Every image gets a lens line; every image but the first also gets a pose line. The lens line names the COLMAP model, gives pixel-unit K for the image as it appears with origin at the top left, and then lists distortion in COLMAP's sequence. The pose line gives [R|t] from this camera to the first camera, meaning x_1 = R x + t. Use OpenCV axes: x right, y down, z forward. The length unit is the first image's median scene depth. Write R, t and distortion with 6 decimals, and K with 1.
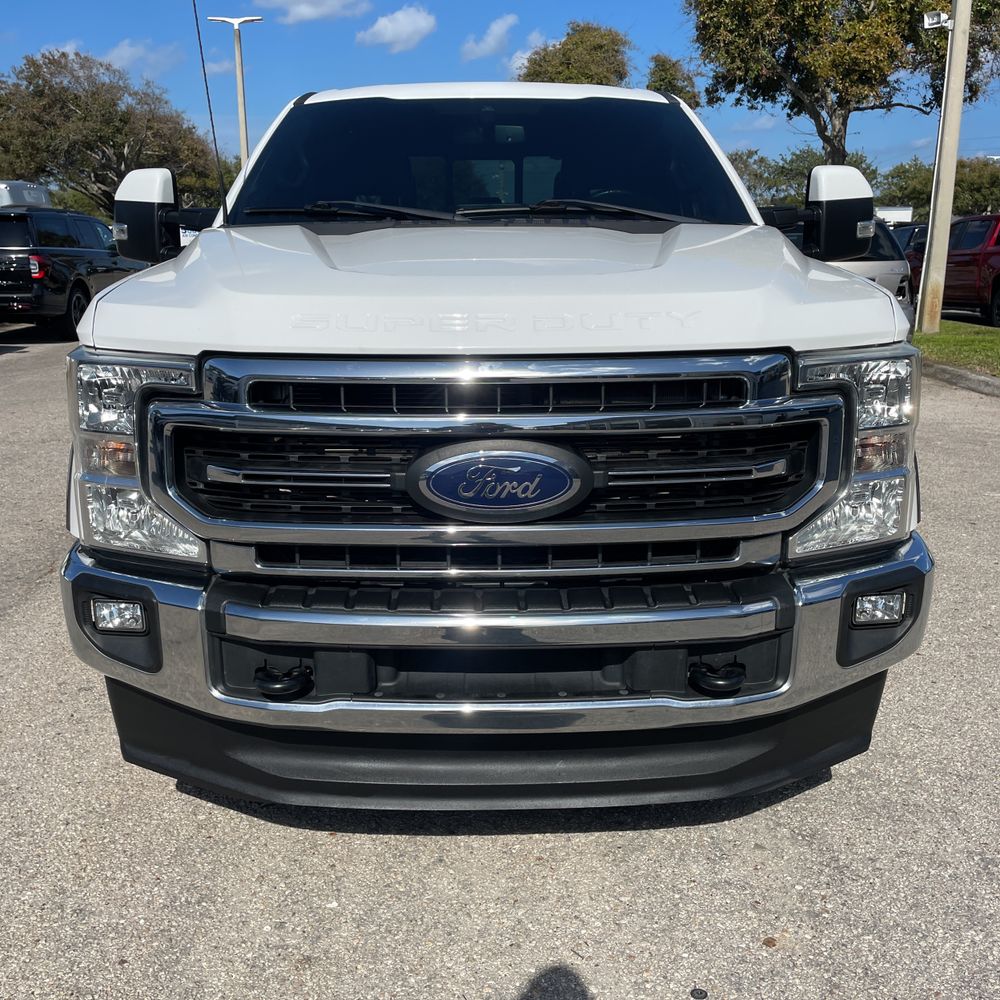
lens RADIAL K [[1020.2, 0, 496.2], [0, 1020.2, 503.9], [0, 0, 1]] dist [0.036316, 0.000000]
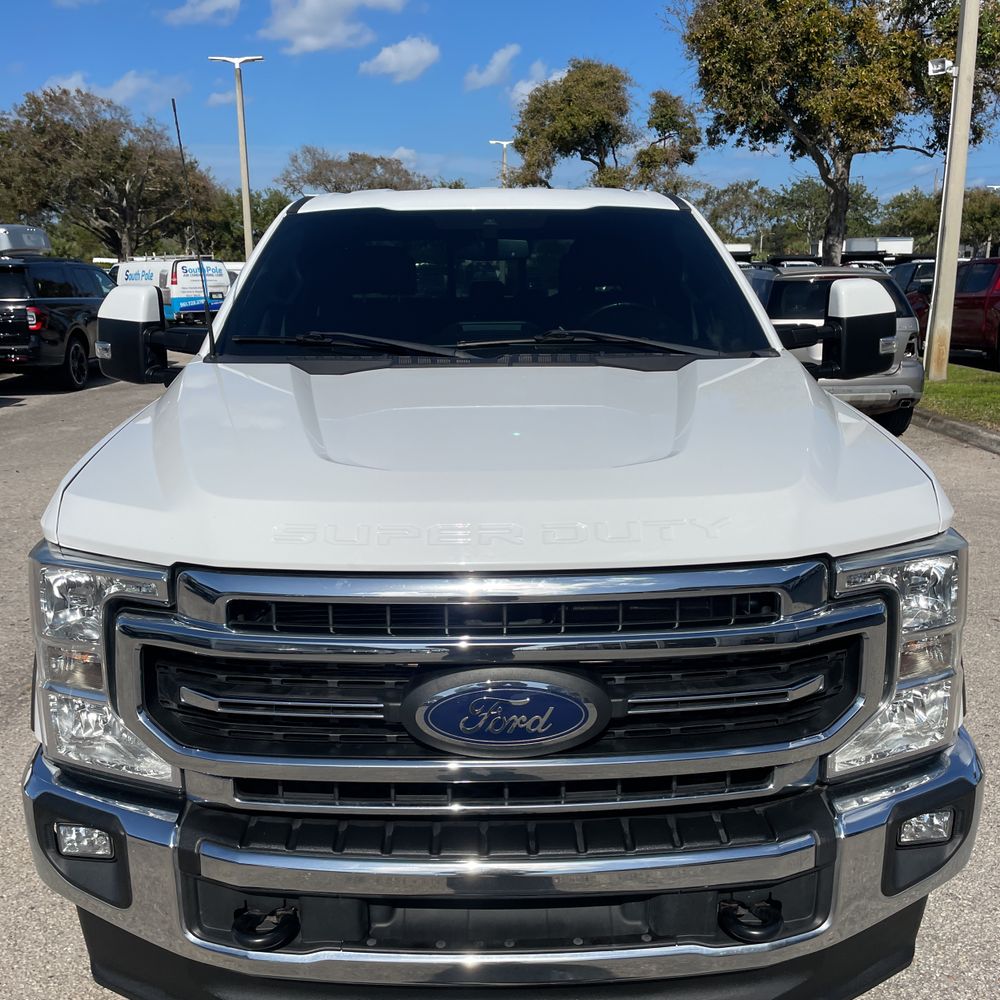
lens RADIAL K [[1020.2, 0, 501.6], [0, 1020.2, 516.3], [0, 0, 1]] dist [0.036316, 0.000000]
pose [[0.999986, -0.004807, 0.002237, -0.000382], [0.004836, 0.999898, -0.013460, -0.037767], [-0.002173, 0.013471, 0.999907, 0.020918]]
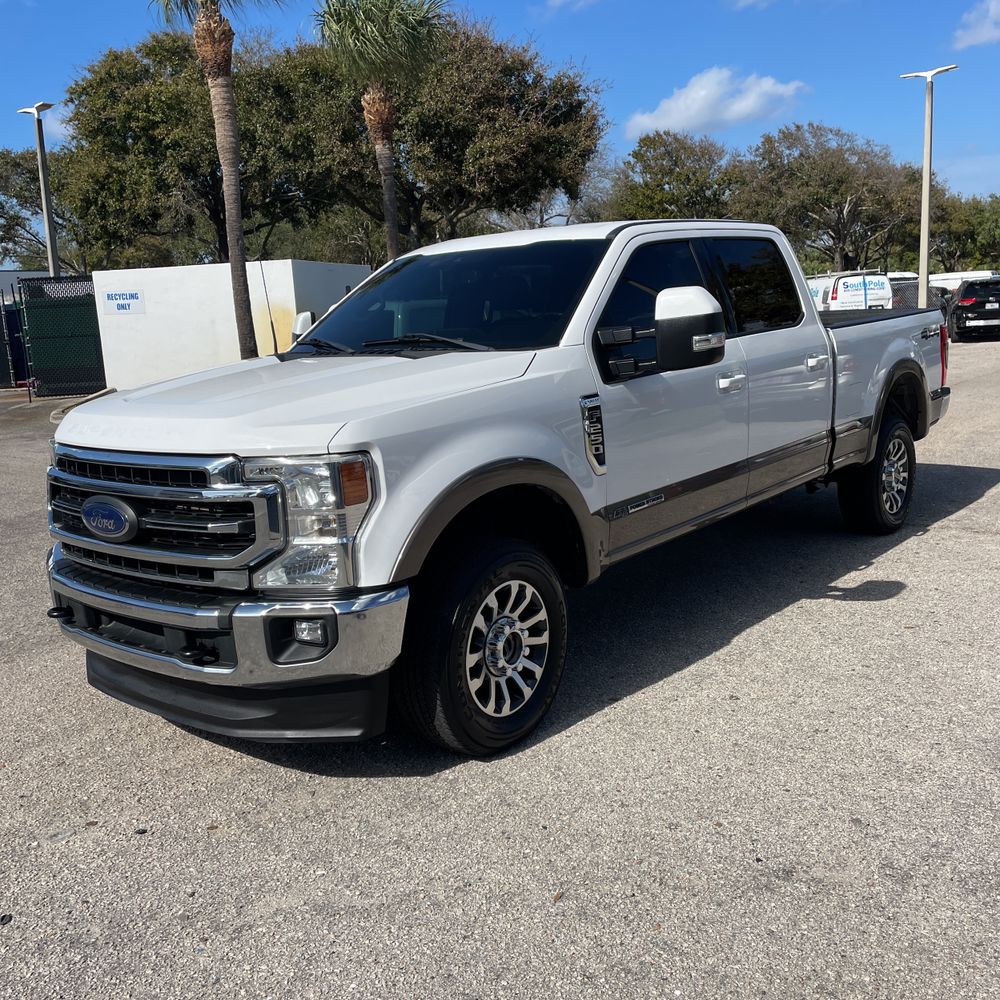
lens RADIAL K [[1020.2, 0, 506.4], [0, 1020.2, 498.8], [0, 0, 1]] dist [0.036316, 0.000000]
pose [[0.761196, 0.081996, -0.643317, 0.356558], [-0.111417, 0.993760, -0.005169, -0.026444], [0.638879, 0.075611, 0.765582, 0.009555]]
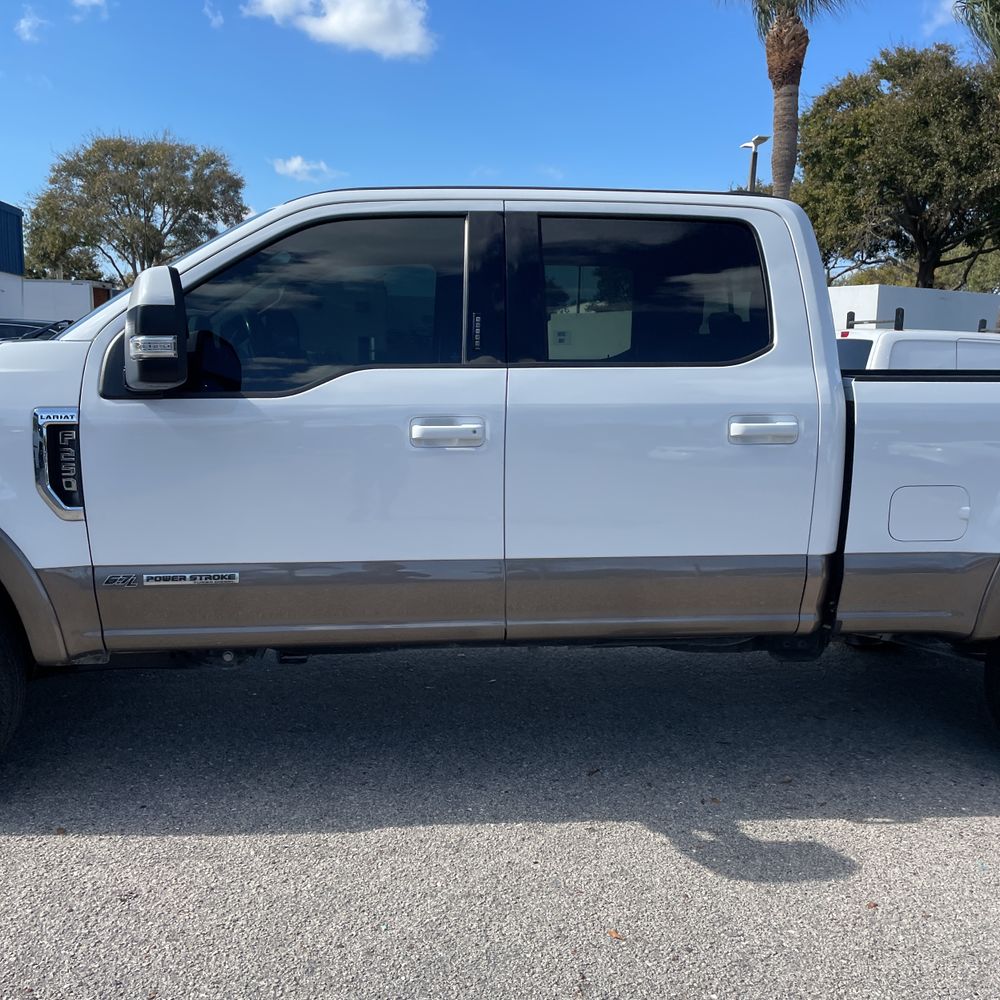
lens RADIAL K [[1020.2, 0, 505.1], [0, 1020.2, 493.9], [0, 0, 1]] dist [0.036316, 0.000000]
pose [[0.109492, 0.139260, -0.984184, 0.437742], [-0.267870, 0.957639, 0.105703, -0.126328], [0.957213, 0.252060, 0.142157, 0.474295]]
